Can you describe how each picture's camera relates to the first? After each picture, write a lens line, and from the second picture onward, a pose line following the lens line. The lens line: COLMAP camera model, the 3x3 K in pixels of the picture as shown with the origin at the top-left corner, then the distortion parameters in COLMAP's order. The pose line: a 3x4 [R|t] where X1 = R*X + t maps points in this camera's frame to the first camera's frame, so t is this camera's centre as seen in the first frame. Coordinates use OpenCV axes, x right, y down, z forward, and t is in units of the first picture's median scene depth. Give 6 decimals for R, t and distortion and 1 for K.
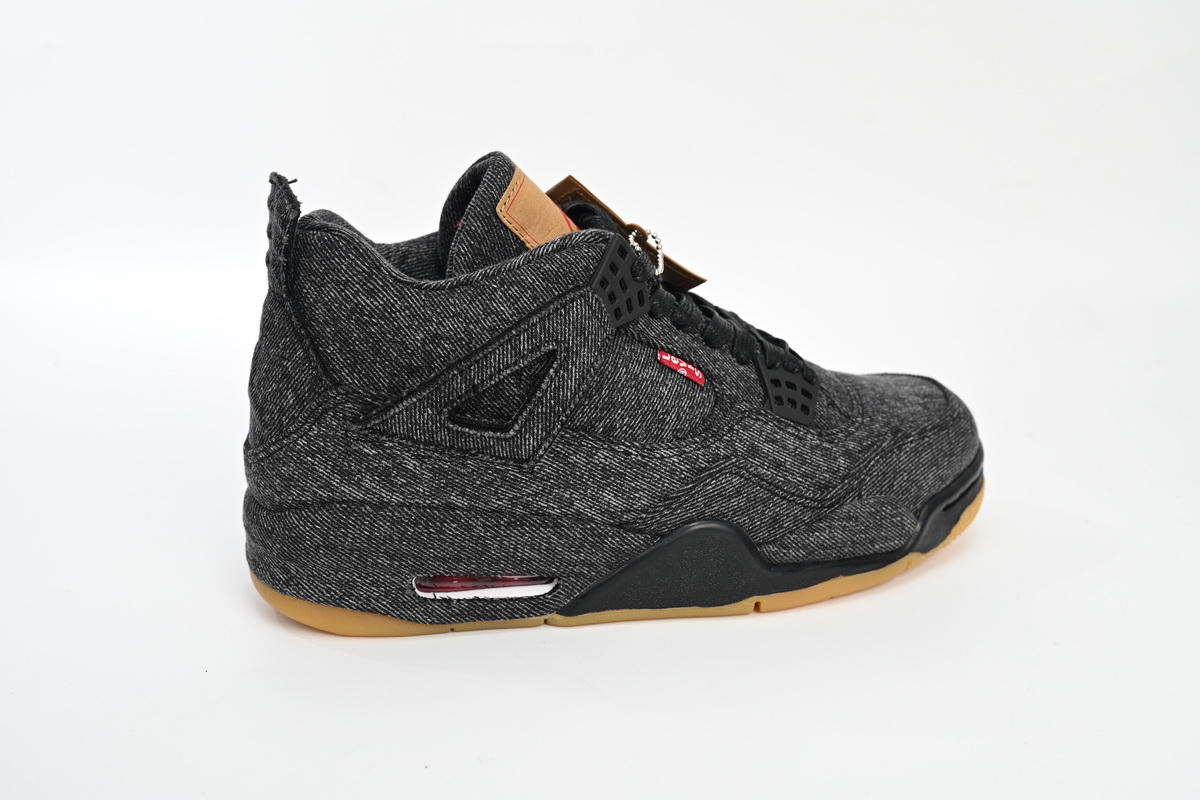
lens RADIAL K [[1203.4, 0, 600.0], [0, 1203.4, 400.0], [0, 0, 1]] dist [0.008378, 0.001851]
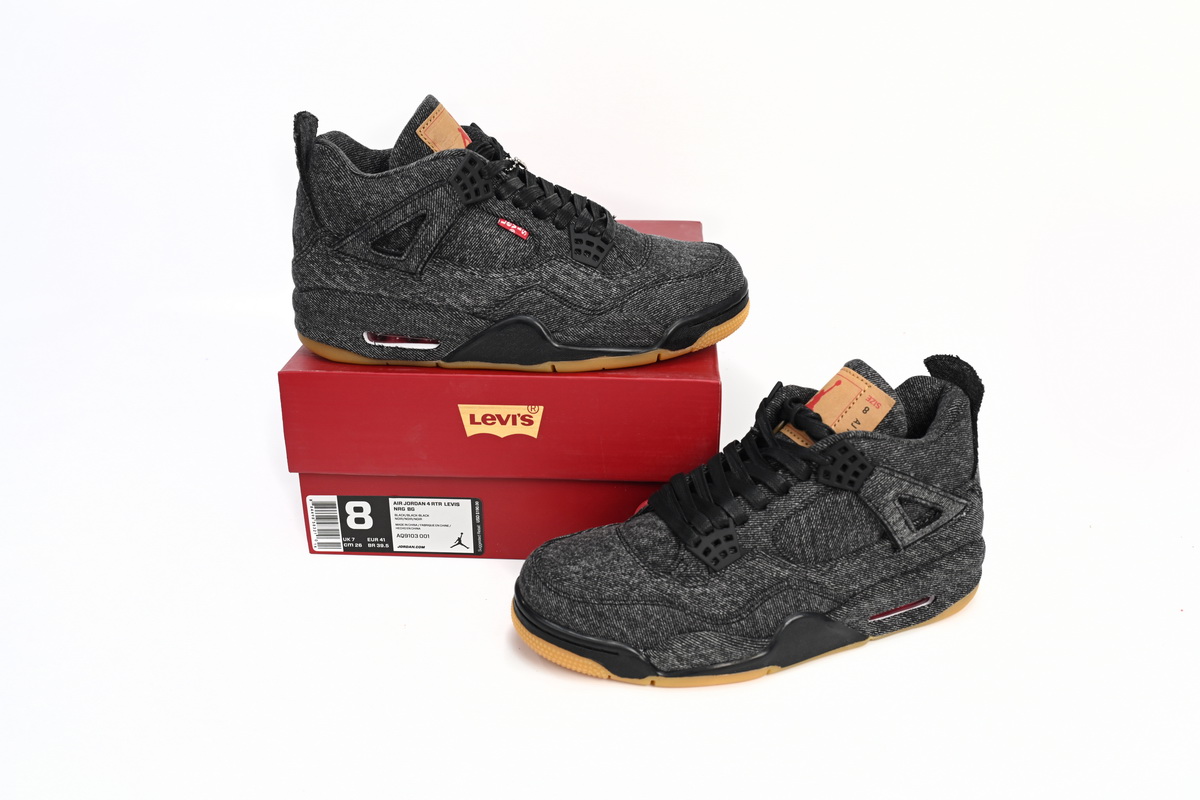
lens RADIAL K [[1064.9, 0, 600.0], [0, 1064.9, 400.0], [0, 0, 1]] dist [0.000245, 0.001005]
pose [[0.966782, 0.094610, -0.237448, 0.612017], [-0.064161, 0.989058, 0.132847, 0.006481], [0.247418, -0.113199, 0.962274, -0.529739]]
